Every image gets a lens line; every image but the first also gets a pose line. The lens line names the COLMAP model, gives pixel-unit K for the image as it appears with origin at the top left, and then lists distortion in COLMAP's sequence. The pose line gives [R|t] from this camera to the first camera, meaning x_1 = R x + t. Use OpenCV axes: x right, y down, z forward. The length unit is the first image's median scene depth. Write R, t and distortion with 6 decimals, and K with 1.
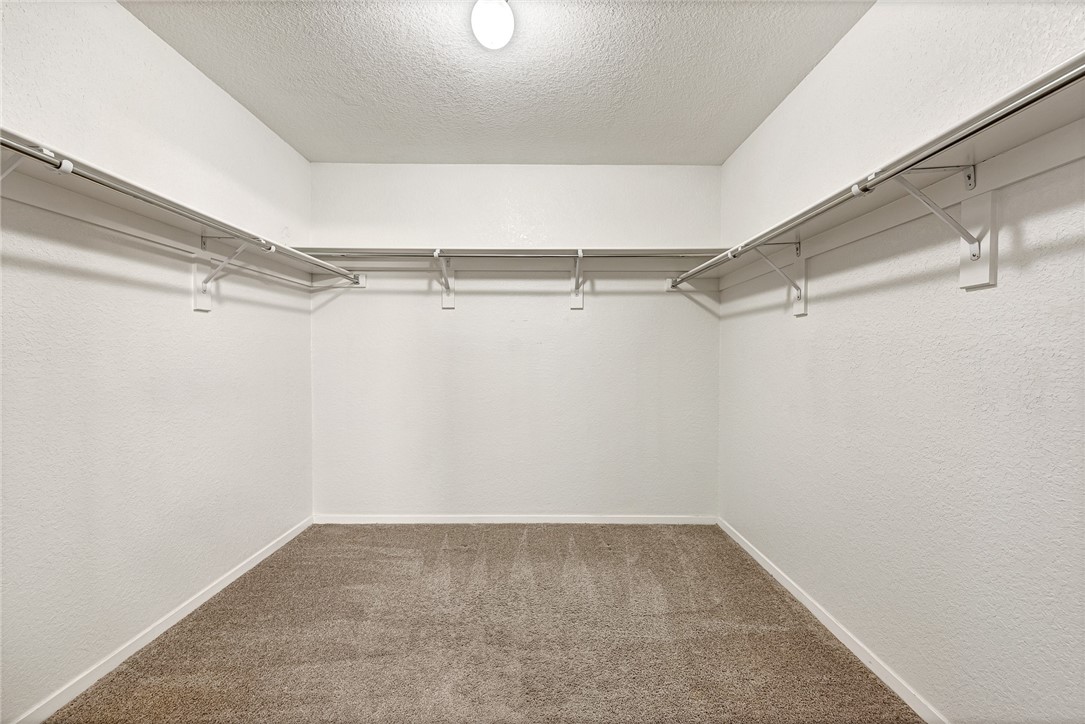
lens RADIAL K [[432.5, 0, 542.4], [0, 432.5, 358.0], [0, 0, 1]] dist [0.011497, -0.003464]
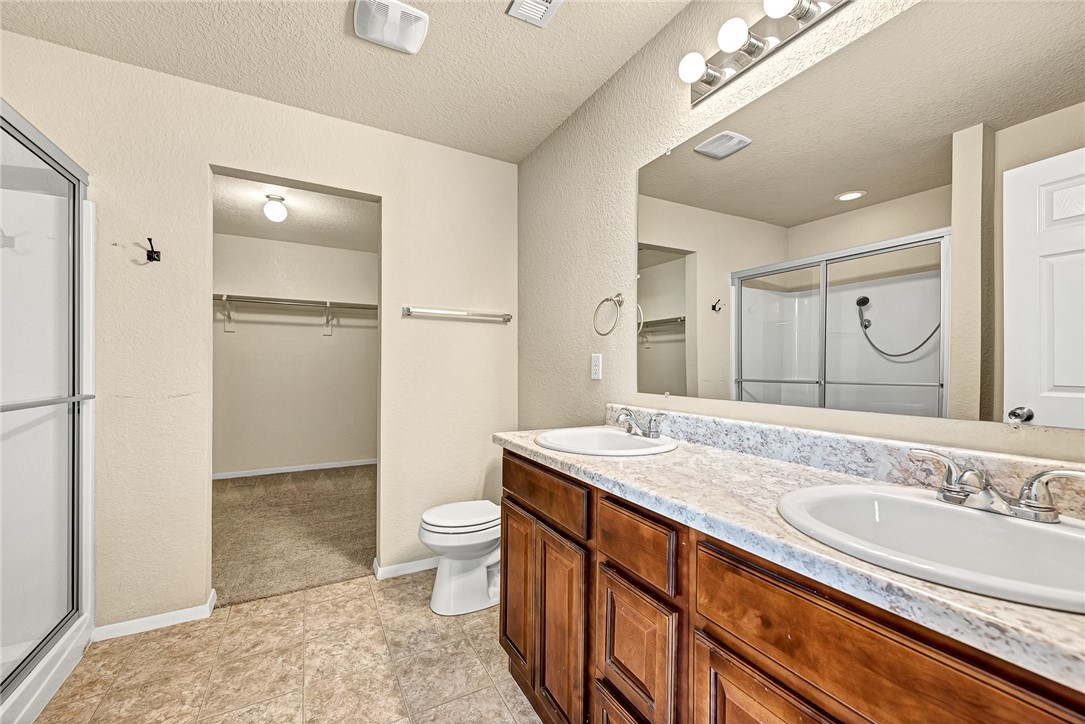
lens RADIAL K [[432.5, 0, 543.2], [0, 432.5, 364.6], [0, 0, 1]] dist [0.011497, -0.003464]
pose [[0.878801, 0.001794, 0.477185, 0.015091], [-0.001311, 0.999998, -0.001344, -0.002076], [-0.477187, 0.000555, 0.878802, -0.821886]]
